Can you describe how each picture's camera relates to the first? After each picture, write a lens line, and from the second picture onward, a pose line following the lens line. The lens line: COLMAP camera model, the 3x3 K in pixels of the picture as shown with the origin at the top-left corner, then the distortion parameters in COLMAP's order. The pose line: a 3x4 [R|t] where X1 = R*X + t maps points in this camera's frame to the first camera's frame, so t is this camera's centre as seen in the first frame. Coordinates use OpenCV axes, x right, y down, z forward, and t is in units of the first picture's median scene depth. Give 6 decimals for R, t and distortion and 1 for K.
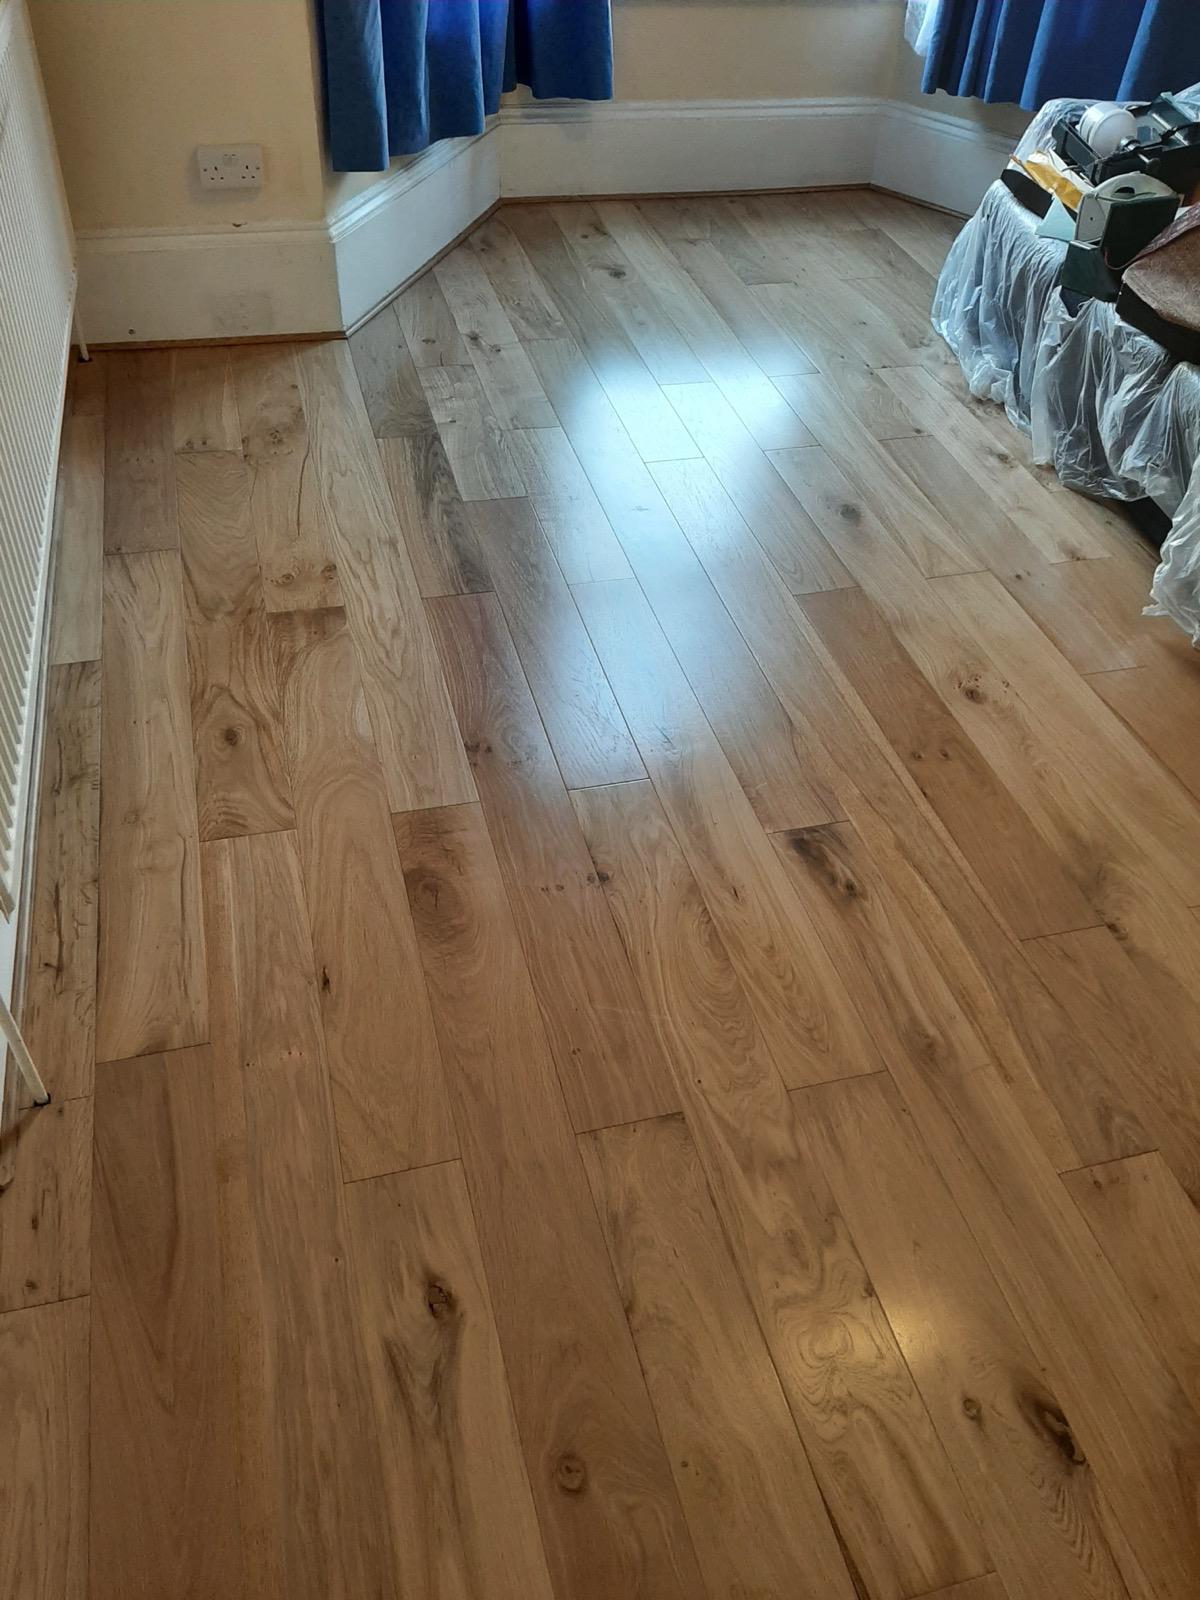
lens RADIAL K [[1238.2, 0, 604.9], [0, 1238.2, 809.1], [0, 0, 1]] dist [0.094462, -0.180437]
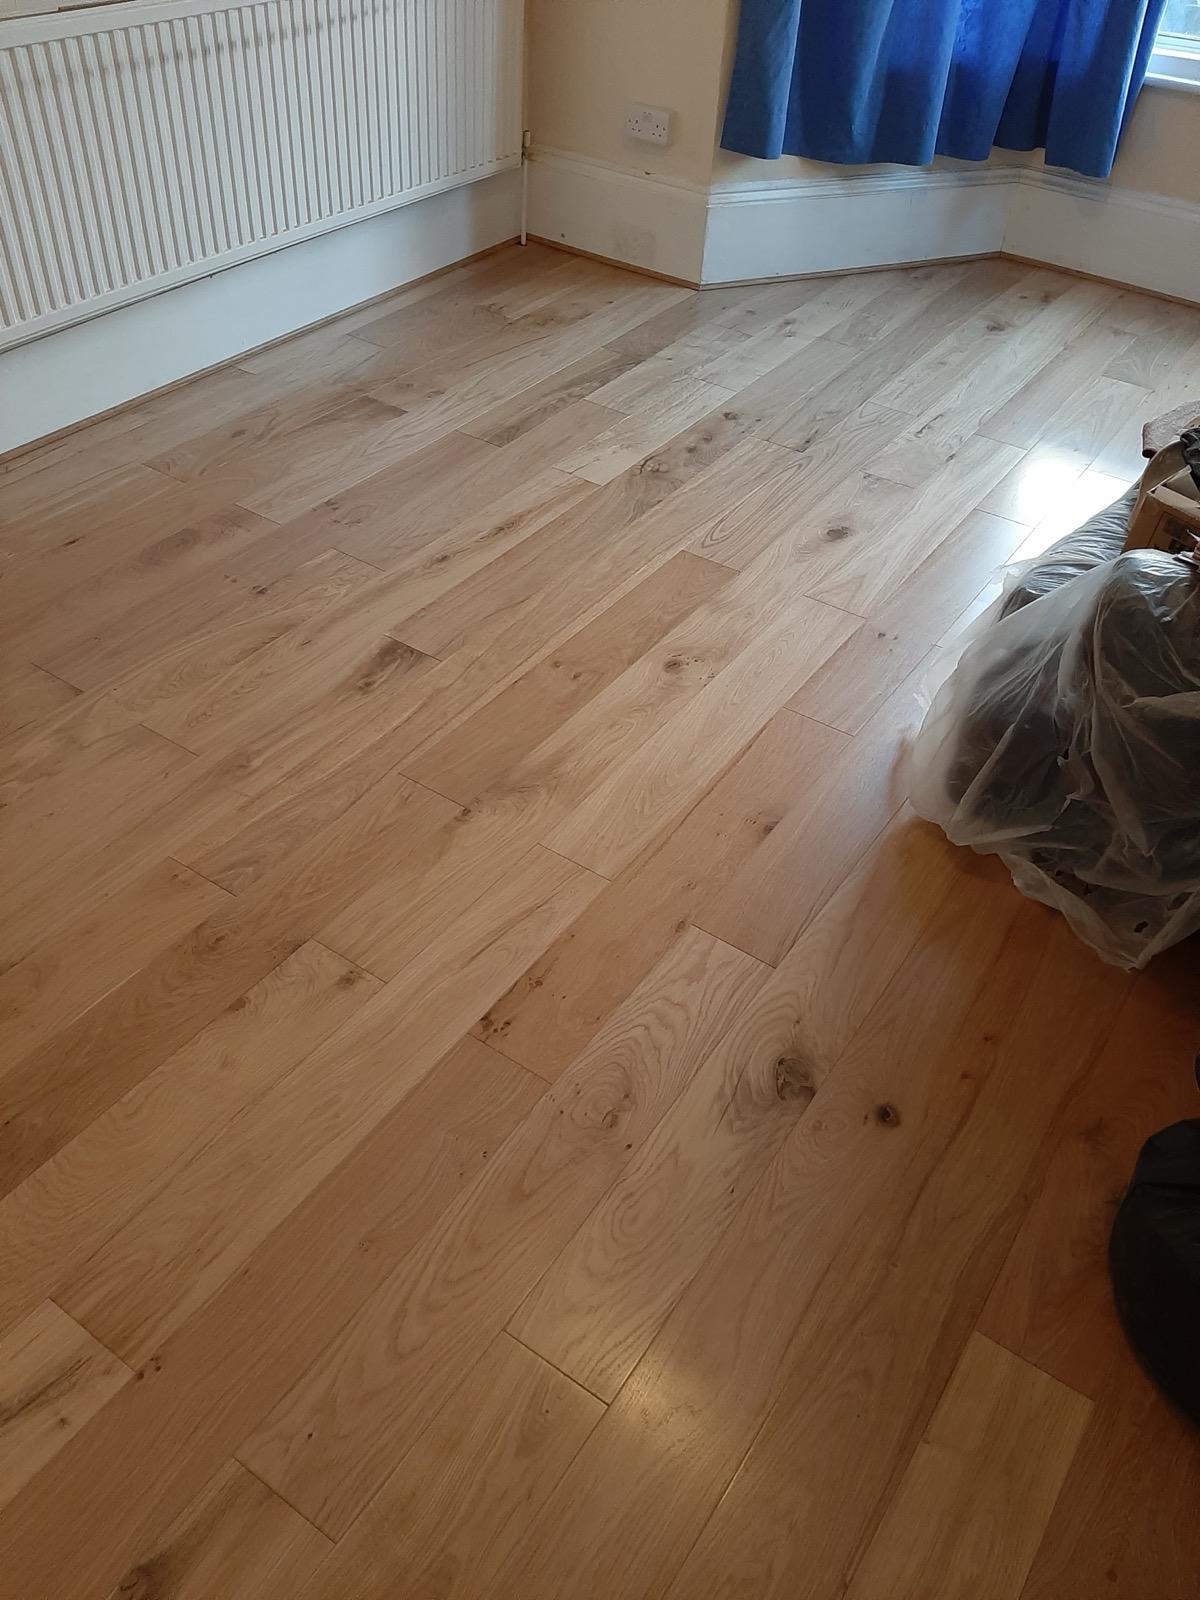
lens RADIAL K [[1238.2, 0, 604.9], [0, 1238.2, 809.1], [0, 0, 1]] dist [0.094462, -0.180437]
pose [[0.649681, 0.494194, -0.577657, 0.728345], [-0.535227, 0.836970, 0.114079, -0.062805], [0.539858, 0.235063, 0.808269, 0.131960]]
